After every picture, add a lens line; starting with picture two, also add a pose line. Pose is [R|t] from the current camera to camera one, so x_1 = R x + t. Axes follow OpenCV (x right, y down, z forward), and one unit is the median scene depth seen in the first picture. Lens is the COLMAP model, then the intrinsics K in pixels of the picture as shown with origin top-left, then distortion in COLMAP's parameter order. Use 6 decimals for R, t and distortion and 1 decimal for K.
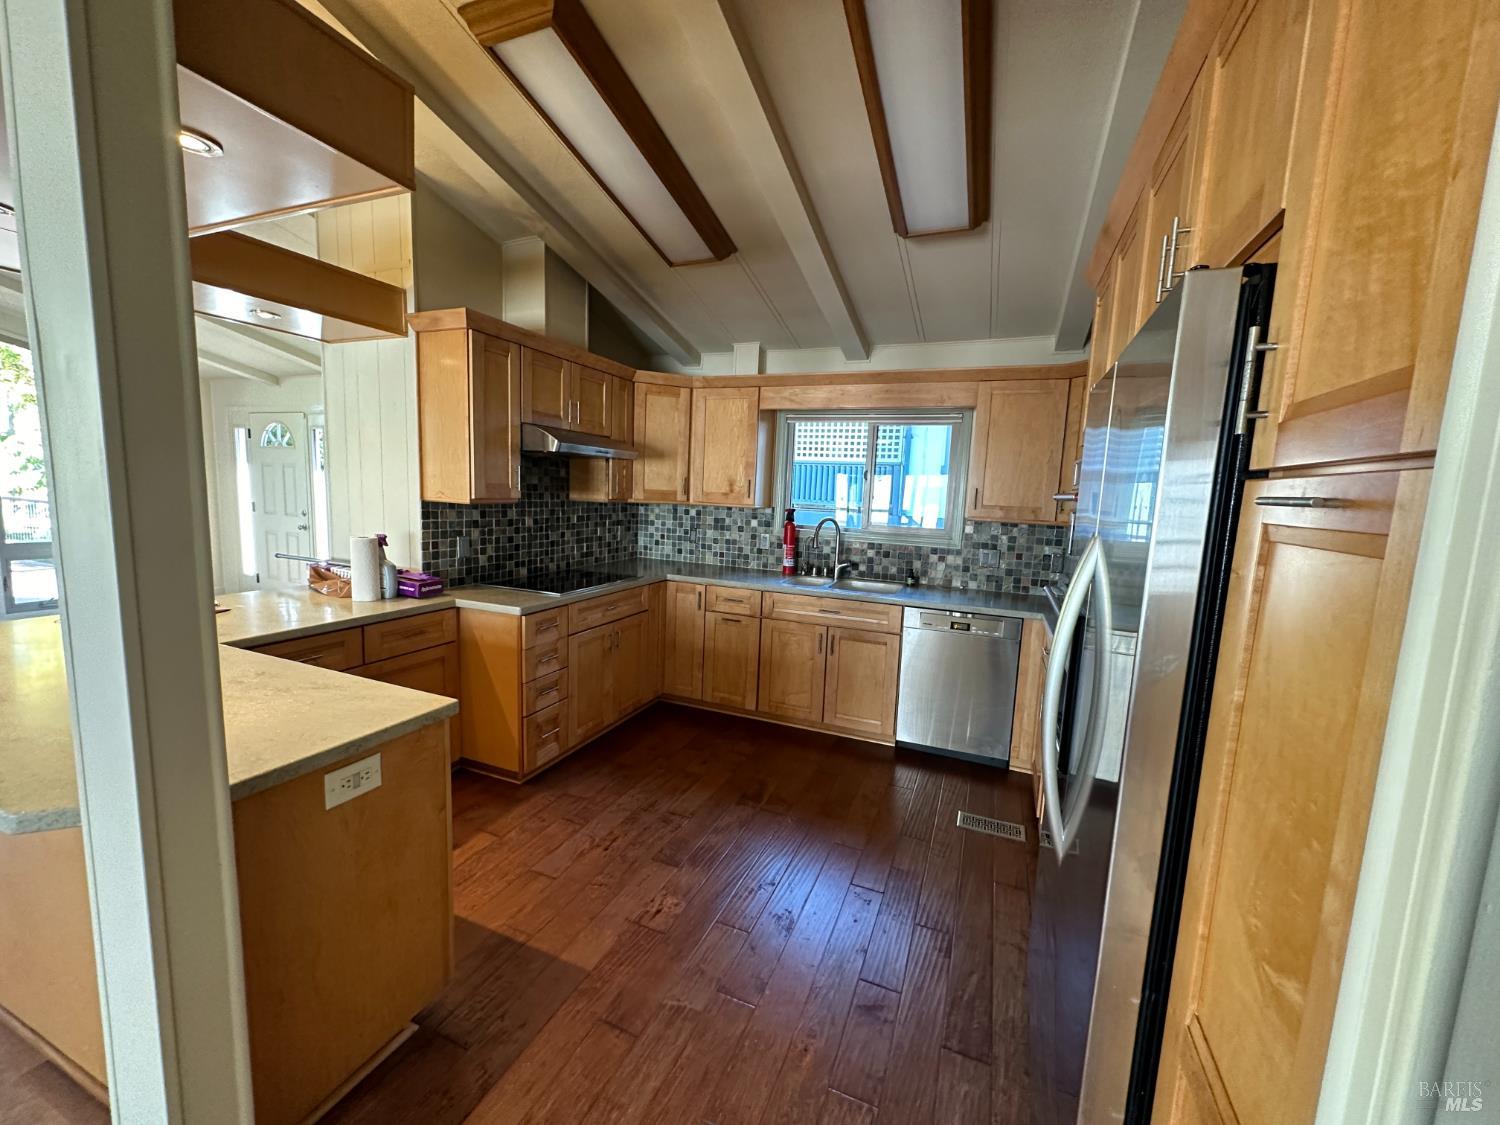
lens RADIAL K [[596.2, 0, 750.0], [0, 596.2, 562.5], [0, 0, 1]] dist [-0.000397, 0.000417]
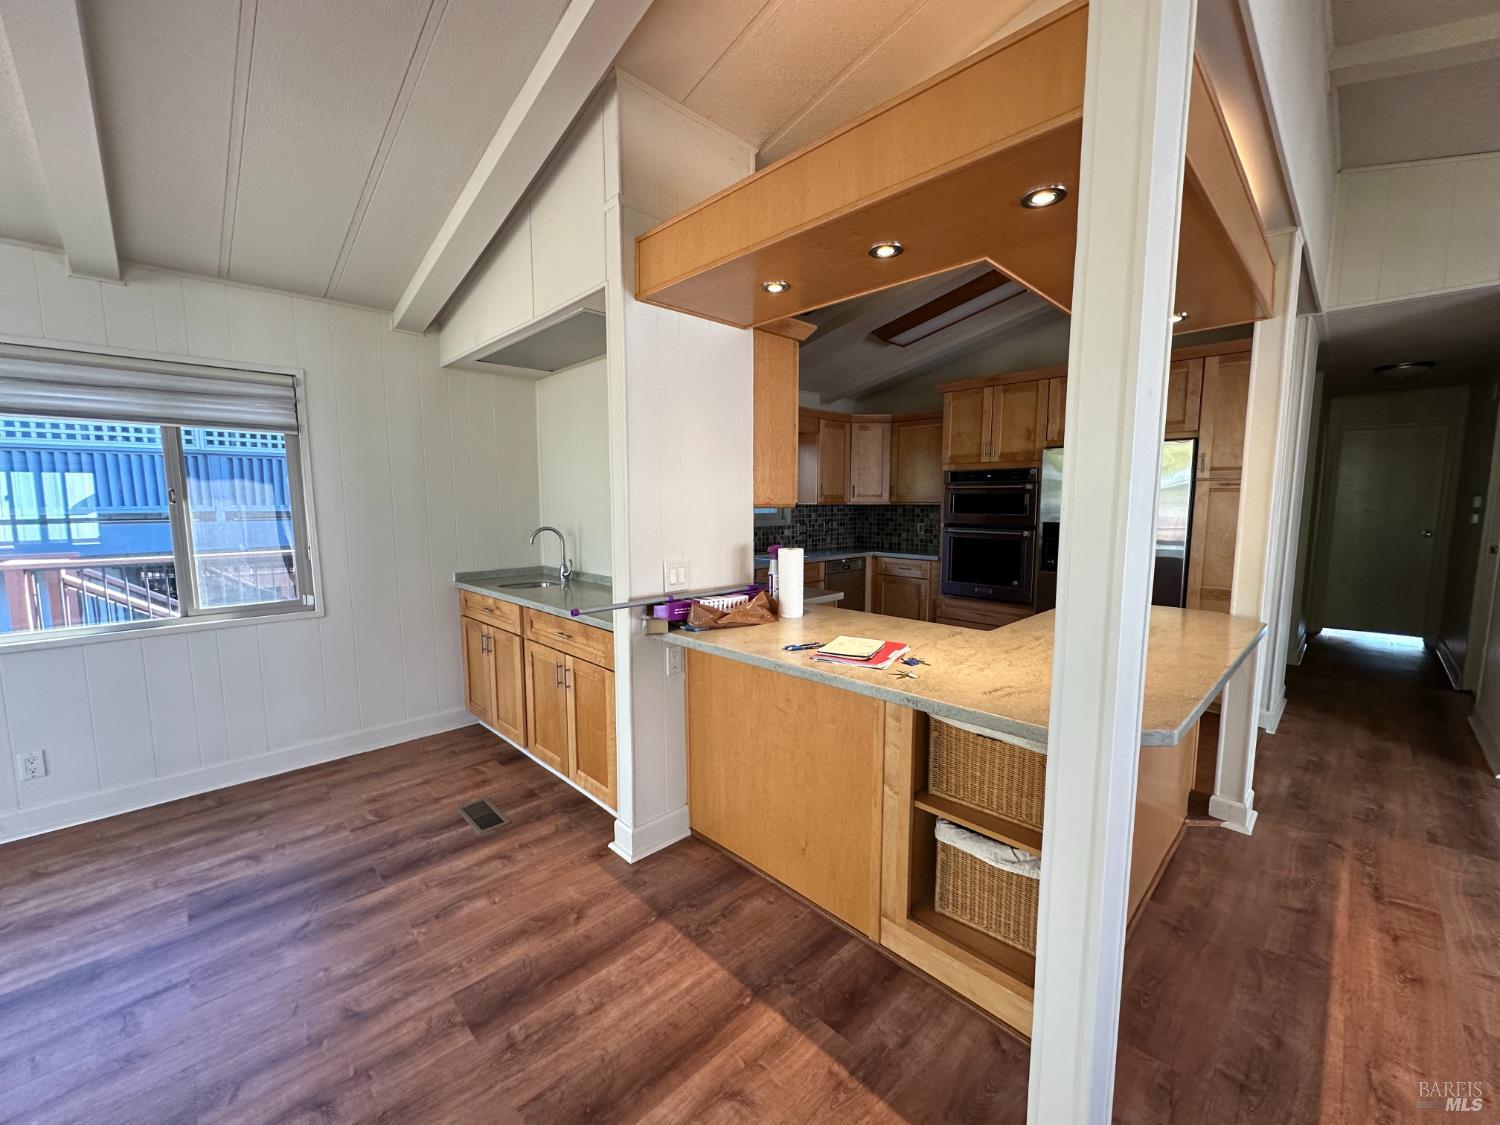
lens RADIAL K [[596.2, 0, 750.0], [0, 596.2, 562.5], [0, 0, 1]] dist [-0.000397, 0.000417]
pose [[0.387797, -0.139746, 0.911090, -0.999670], [0.126610, 0.987147, 0.097522, -0.081732], [-0.913008, 0.077535, 0.400506, 0.453176]]
